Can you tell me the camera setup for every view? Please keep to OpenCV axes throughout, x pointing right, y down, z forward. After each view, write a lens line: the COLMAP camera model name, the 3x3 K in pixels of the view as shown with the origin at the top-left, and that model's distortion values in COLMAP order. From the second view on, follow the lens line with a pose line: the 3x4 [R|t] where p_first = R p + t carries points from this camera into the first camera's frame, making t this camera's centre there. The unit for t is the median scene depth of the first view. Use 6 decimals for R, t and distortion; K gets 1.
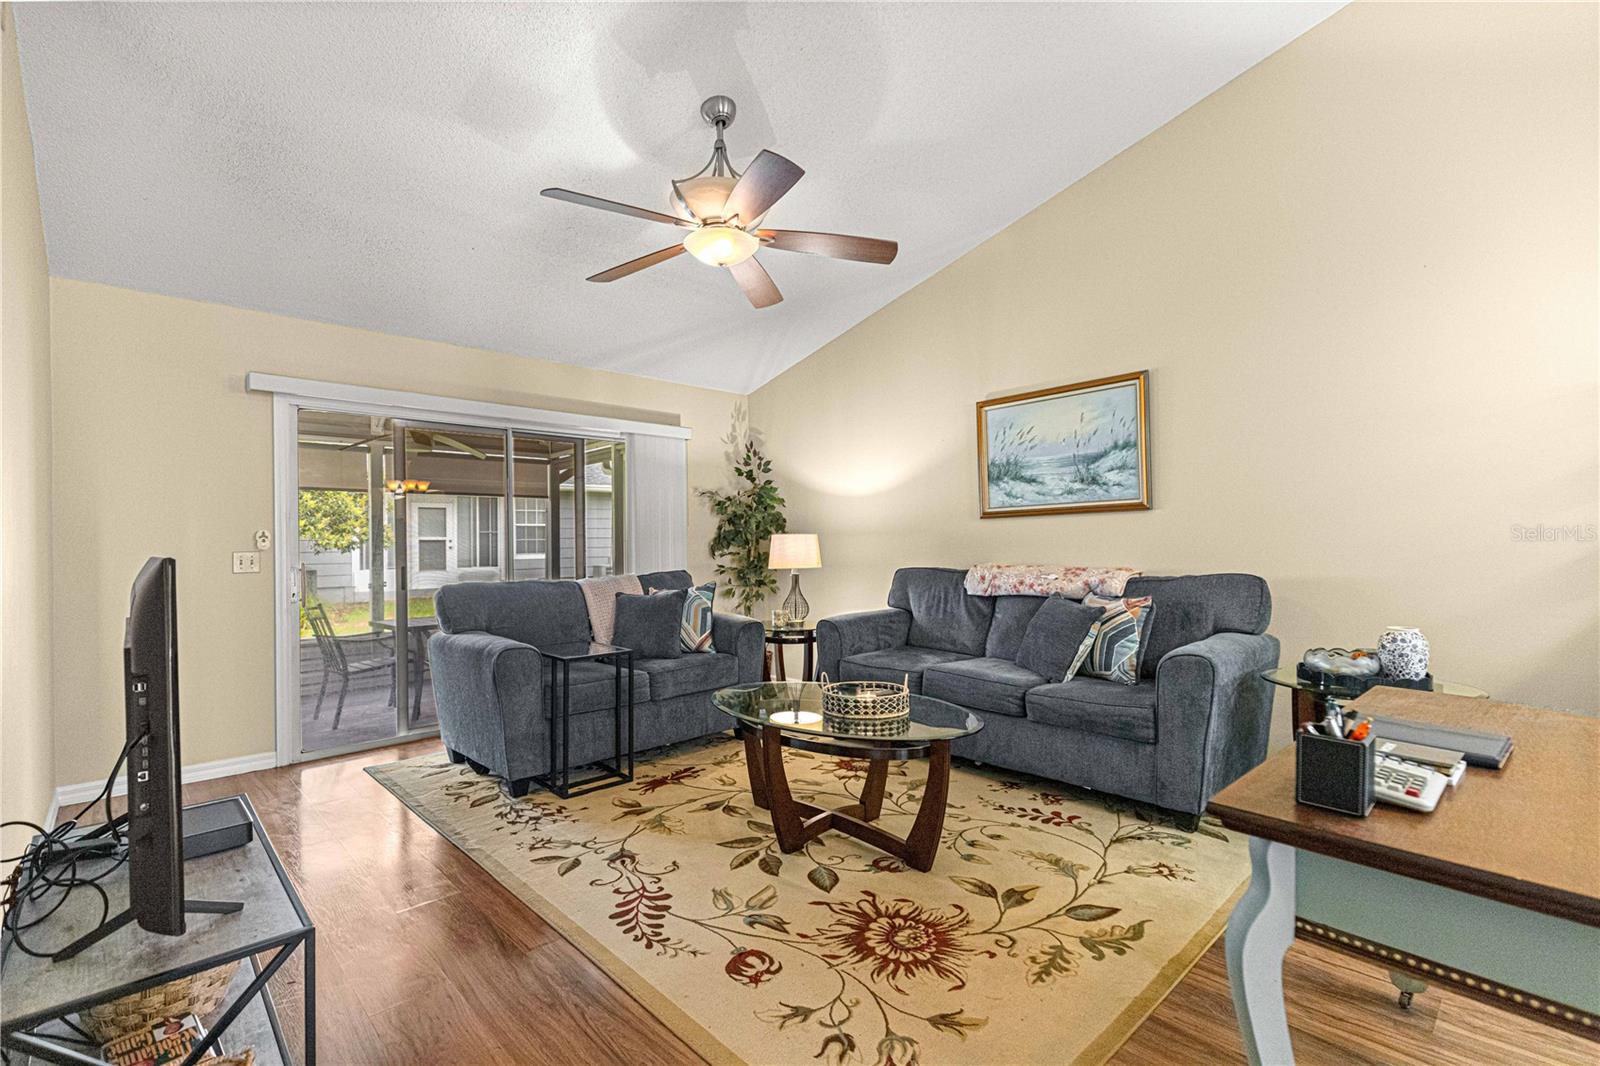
lens RADIAL K [[719.1, 0, 813.6], [0, 719.1, 550.9], [0, 0, 1]] dist [0.013954, -0.002144]
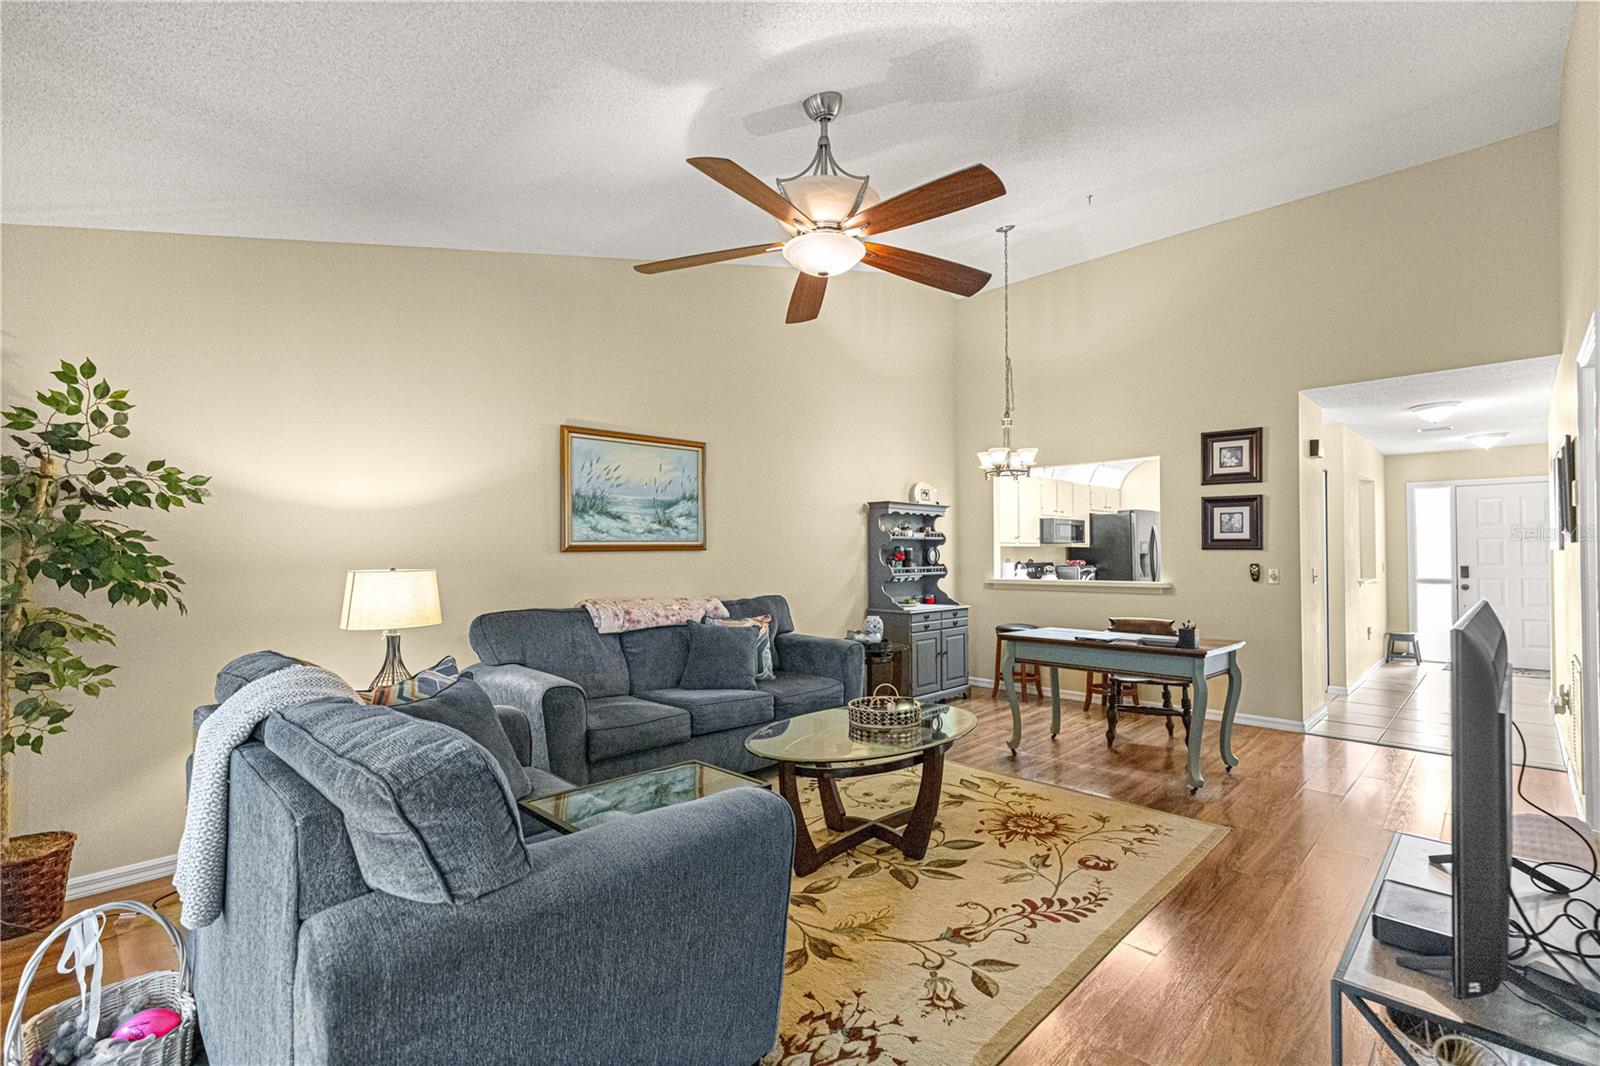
lens RADIAL K [[719.1, 0, 804.4], [0, 719.1, 546.3], [0, 0, 1]] dist [0.013954, -0.002144]
pose [[-0.028682, 0.028174, 0.999191, -0.928653], [0.015898, 0.999489, -0.027726, -0.028971], [-0.999462, 0.015090, -0.029115, 0.962532]]
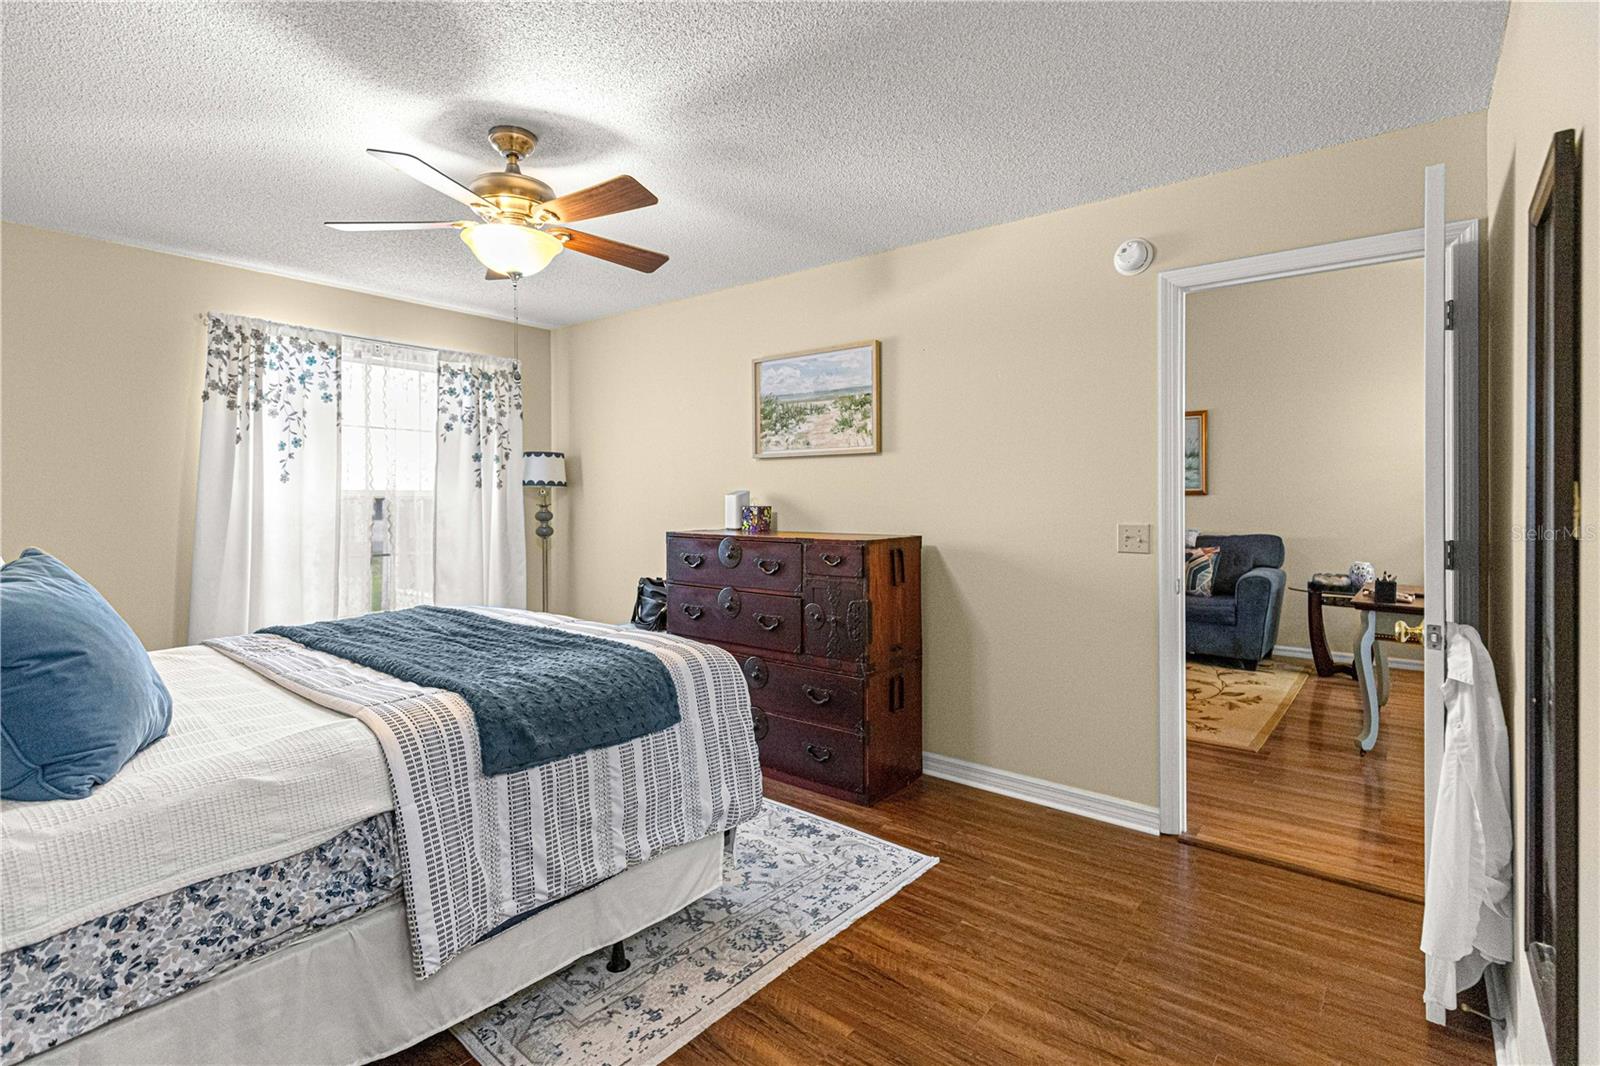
lens RADIAL K [[758.2, 0, 792.6], [0, 758.2, 501.7], [0, 0, 1]] dist [0.005704, 0.000453]
pose [[0.992311, 0.021289, 0.121926, -0.764868], [-0.020165, 0.999742, -0.010452, -0.005002], [-0.122117, 0.007913, 0.992484, -0.677678]]
